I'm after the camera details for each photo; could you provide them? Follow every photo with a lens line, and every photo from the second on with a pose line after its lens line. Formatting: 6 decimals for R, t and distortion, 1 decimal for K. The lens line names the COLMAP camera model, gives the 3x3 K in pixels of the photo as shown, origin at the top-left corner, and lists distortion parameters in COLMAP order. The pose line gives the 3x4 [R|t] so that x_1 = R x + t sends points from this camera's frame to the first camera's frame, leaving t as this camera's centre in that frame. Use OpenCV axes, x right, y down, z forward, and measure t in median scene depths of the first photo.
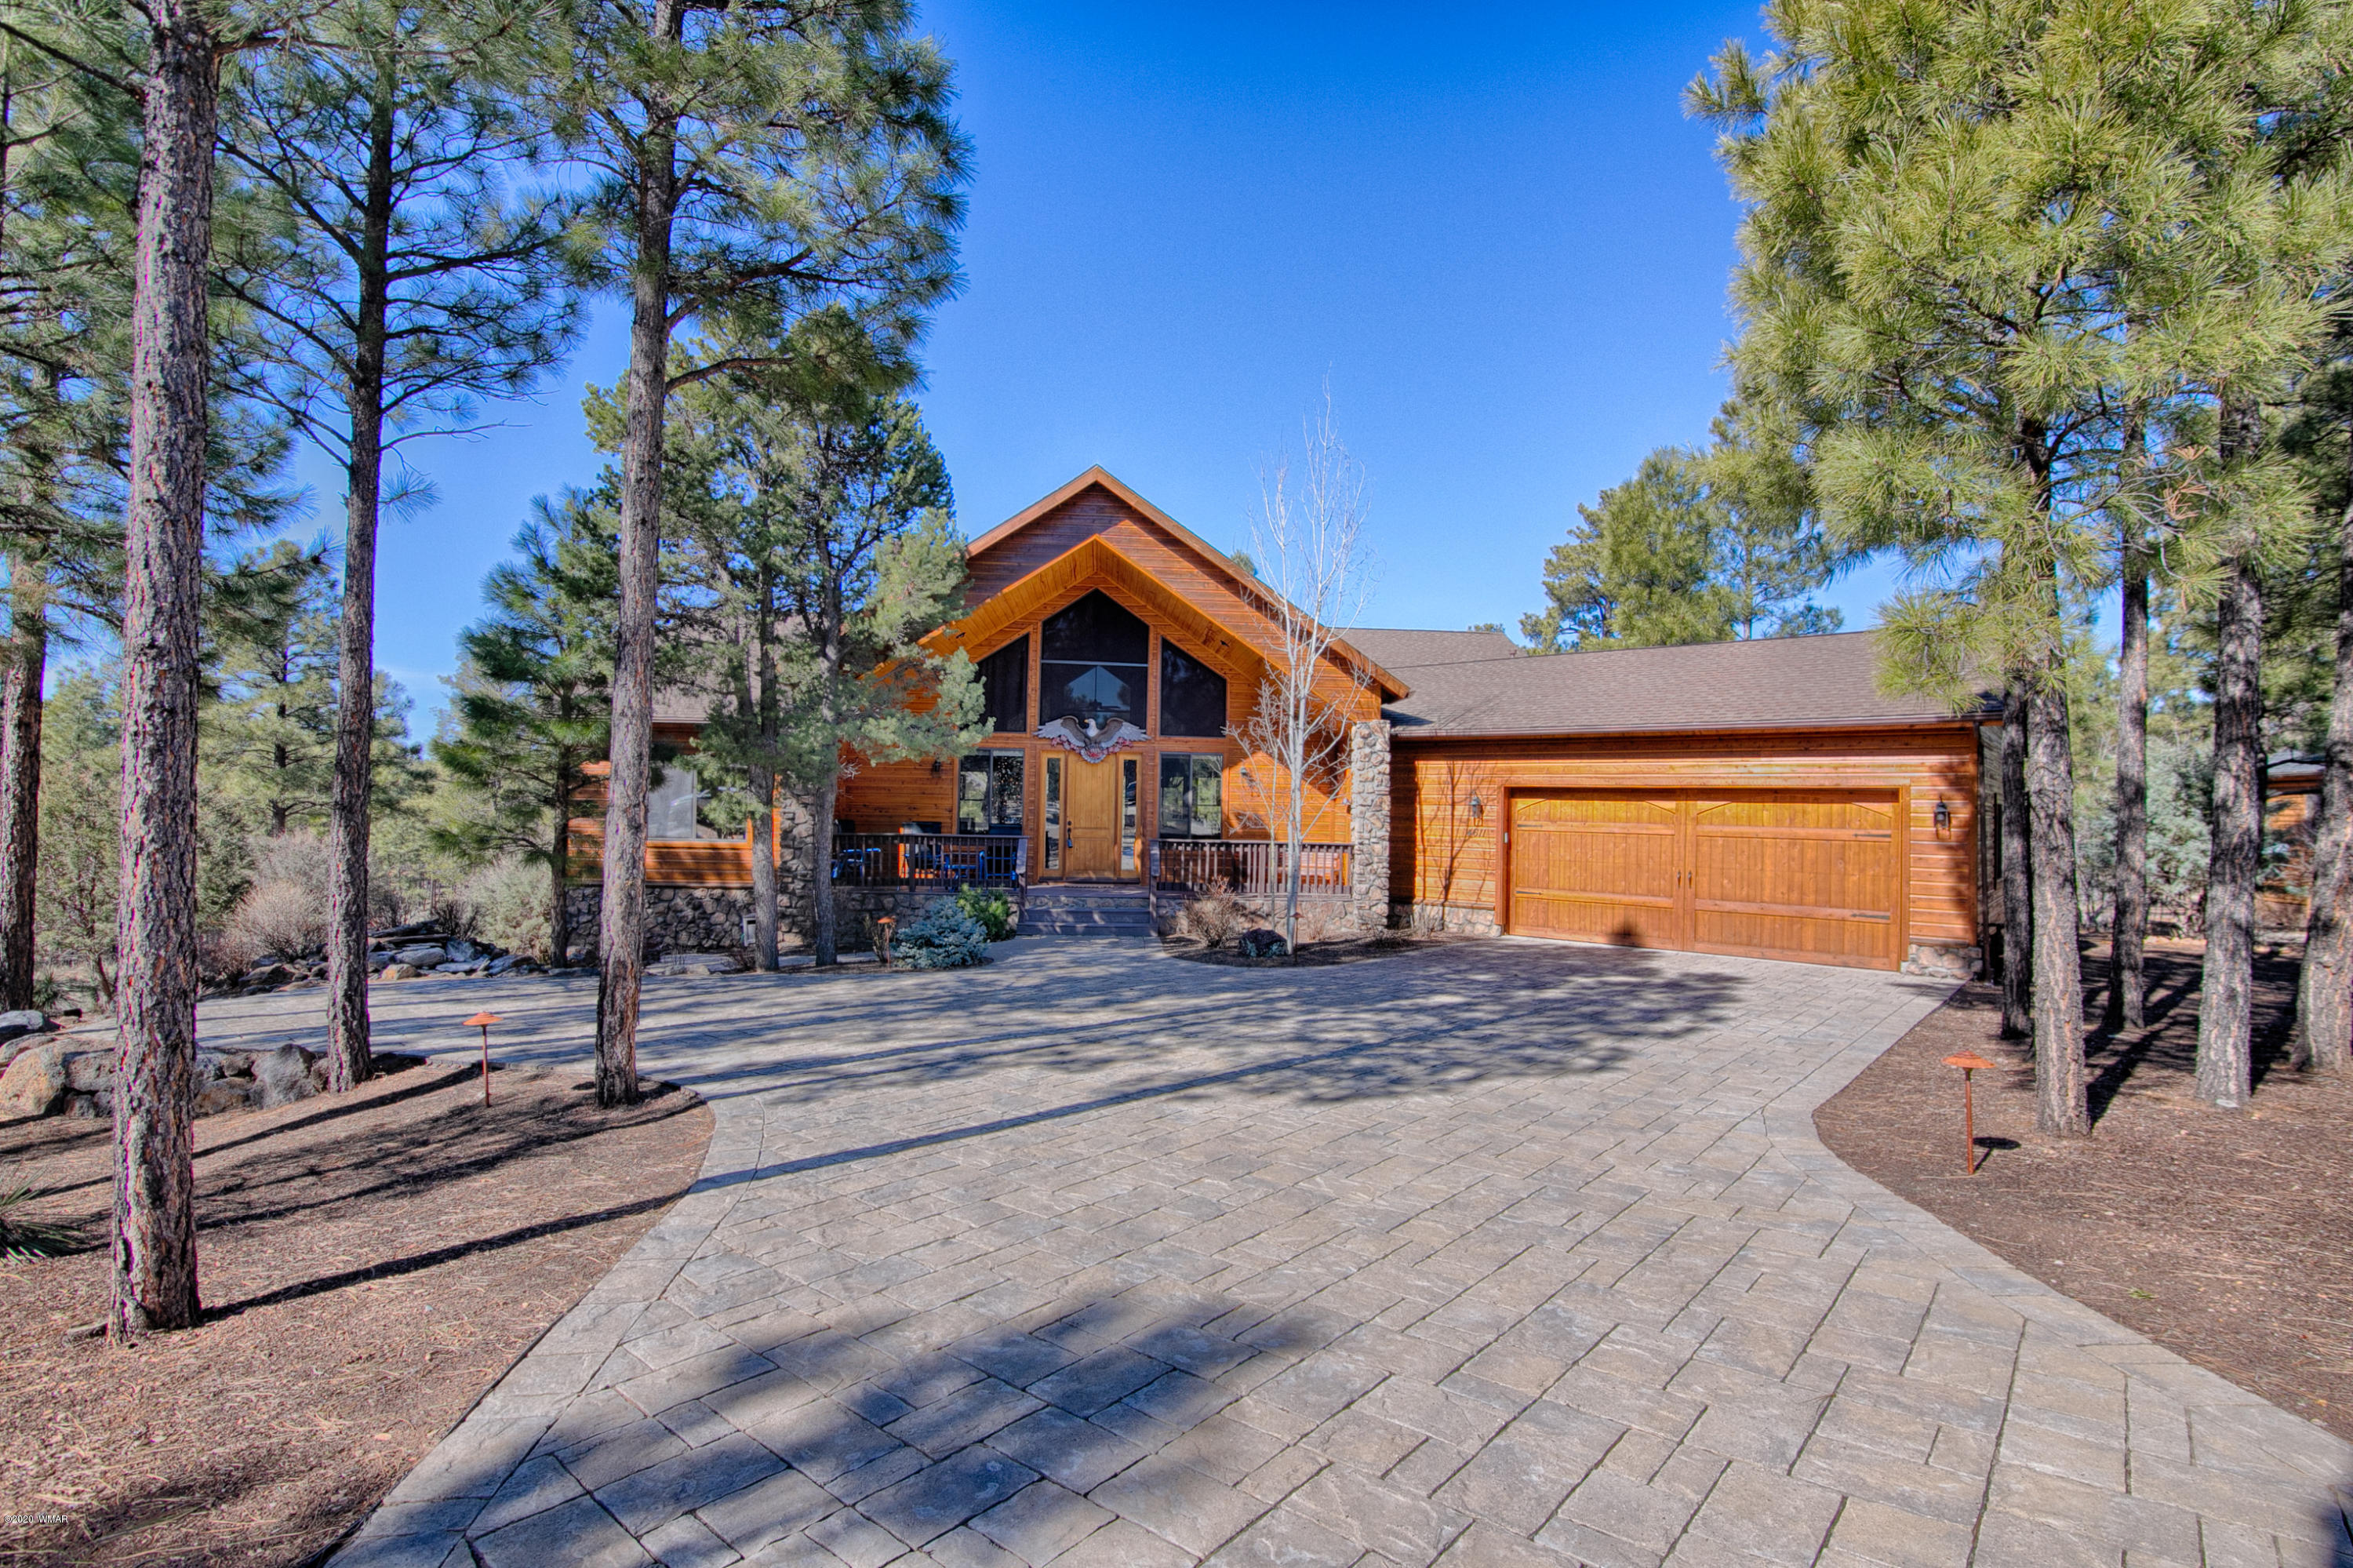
lens RADIAL K [[1079.2, 0, 1177.1], [0, 1079.2, 795.4], [0, 0, 1]] dist [-0.019318, 0.001887]
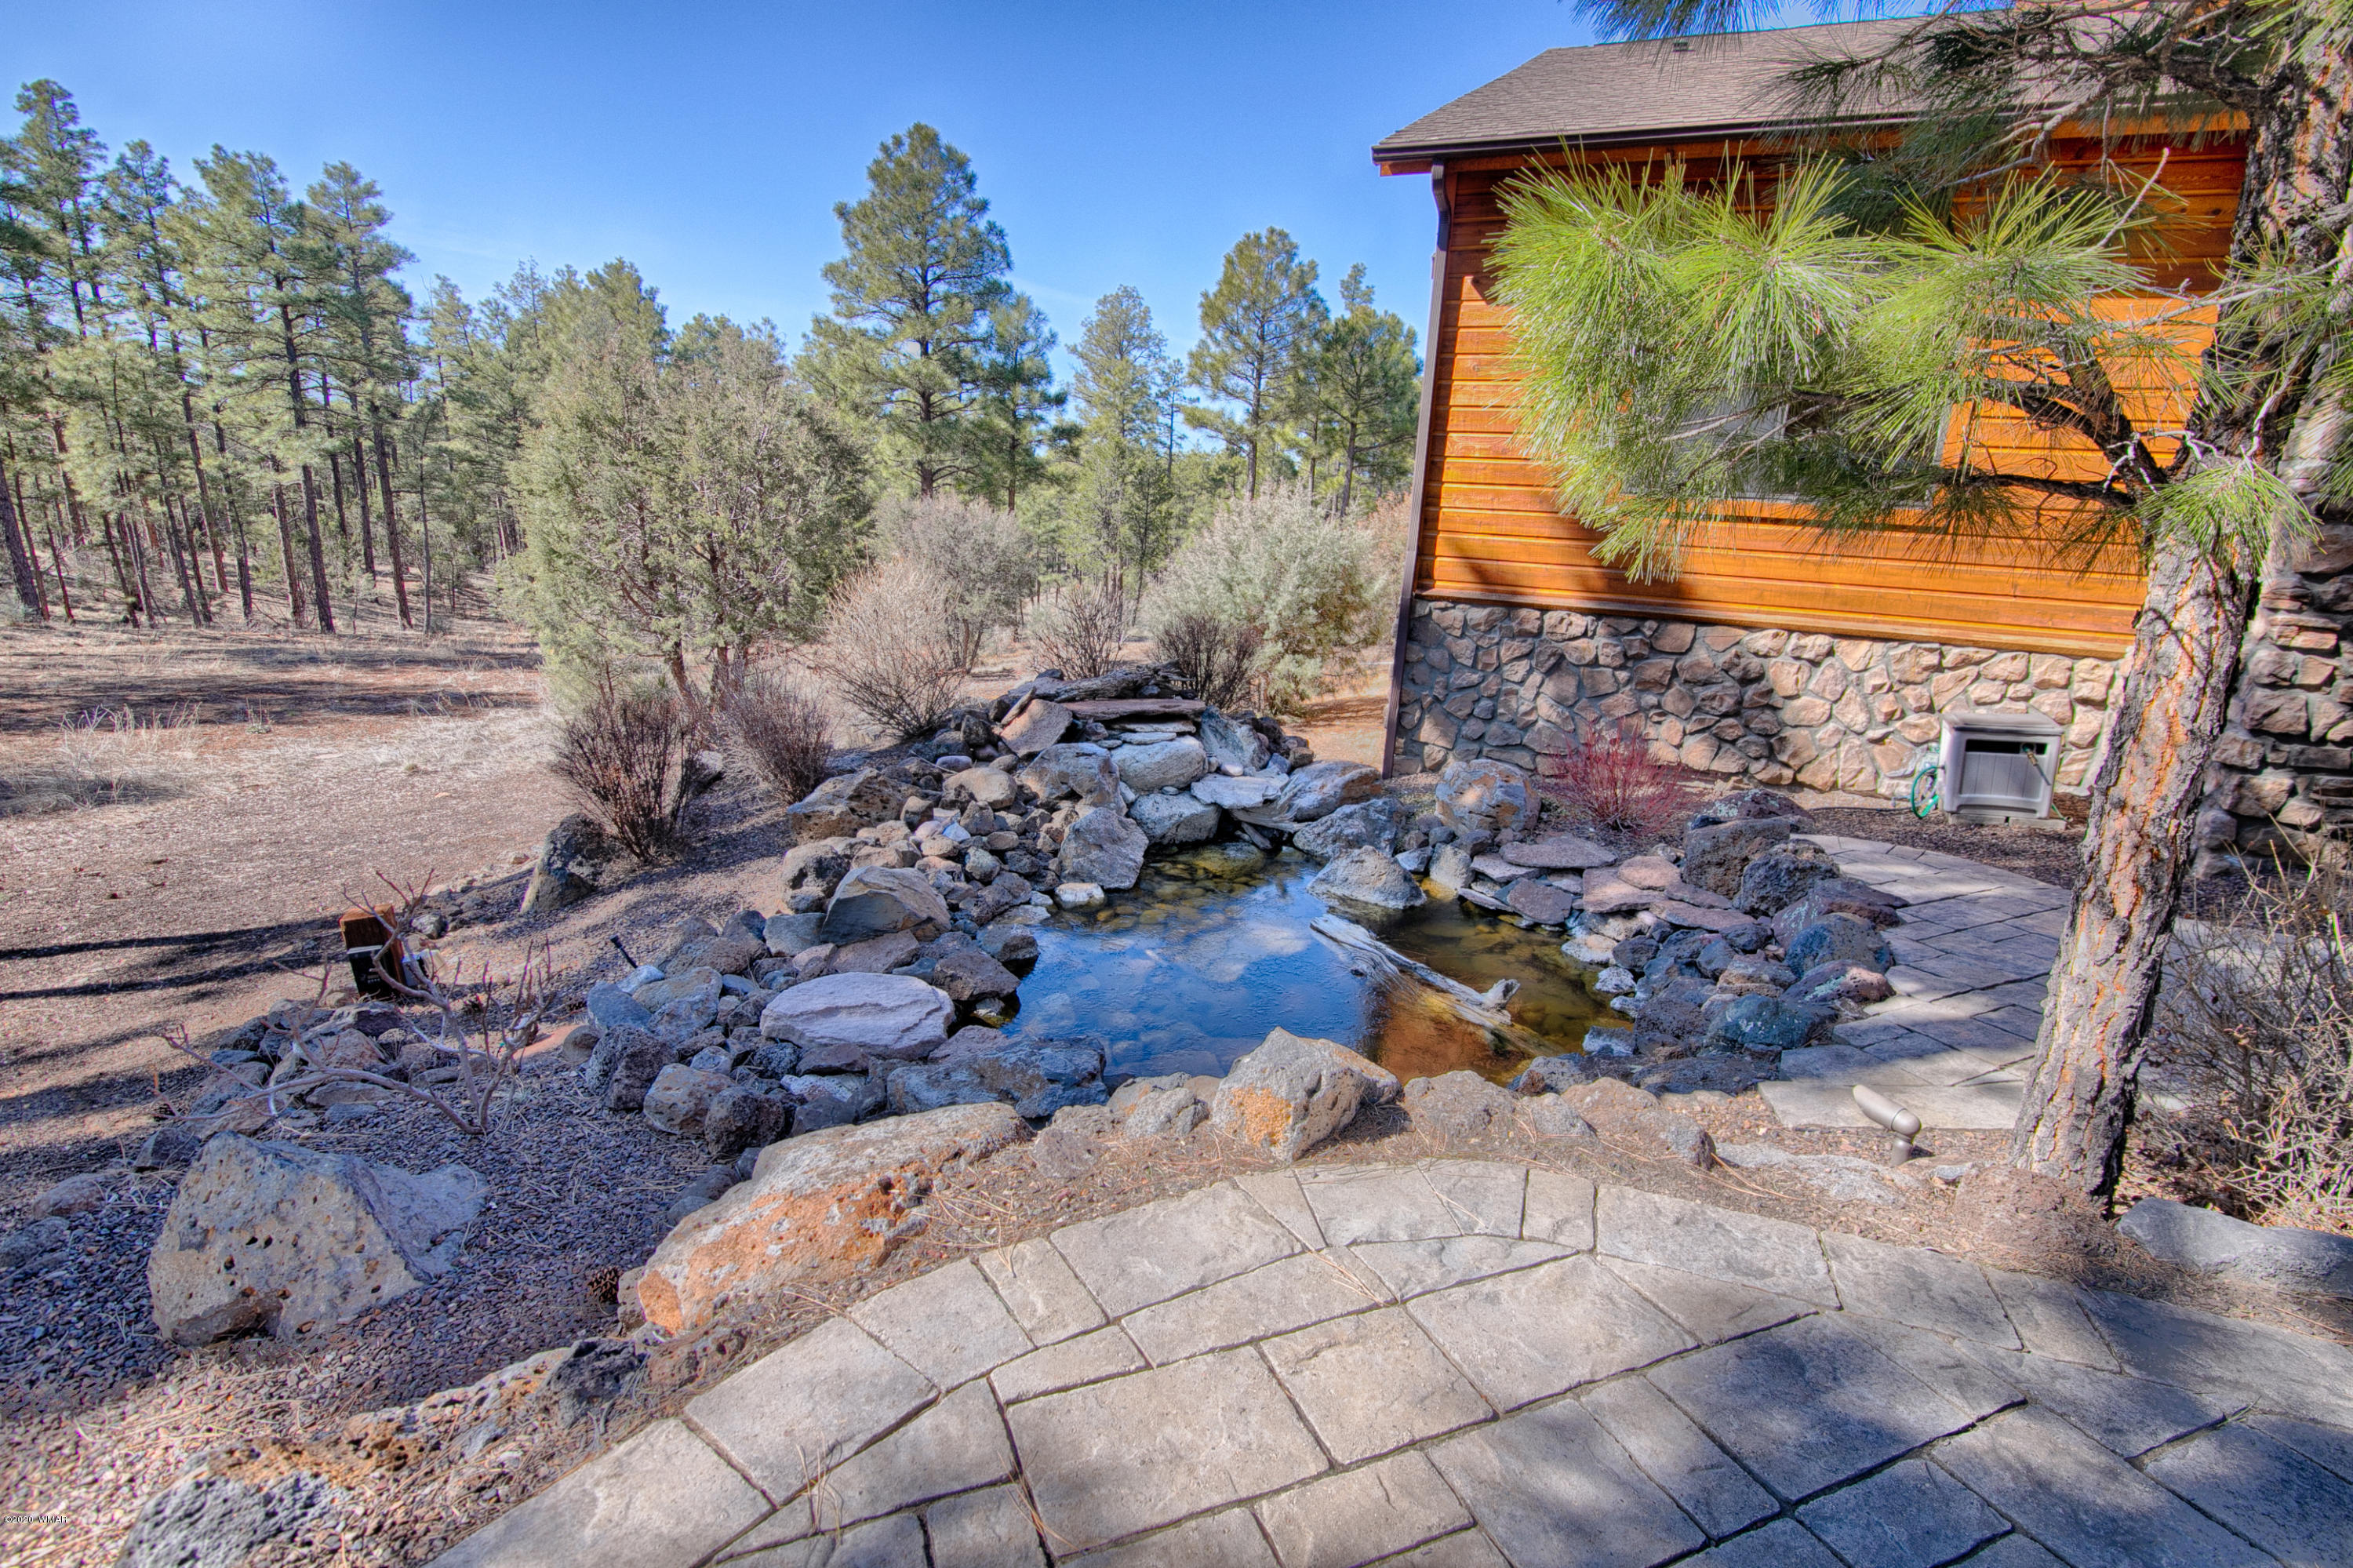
lens RADIAL K [[1079.2, 0, 1172.9], [0, 1079.2, 781.1], [0, 0, 1]] dist [-0.019318, 0.001887]
pose [[0.878974, 0.136286, -0.456980, -0.247130], [-0.014757, 0.965606, 0.259592, 0.024218], [0.476641, -0.221431, 0.850753, 0.311931]]
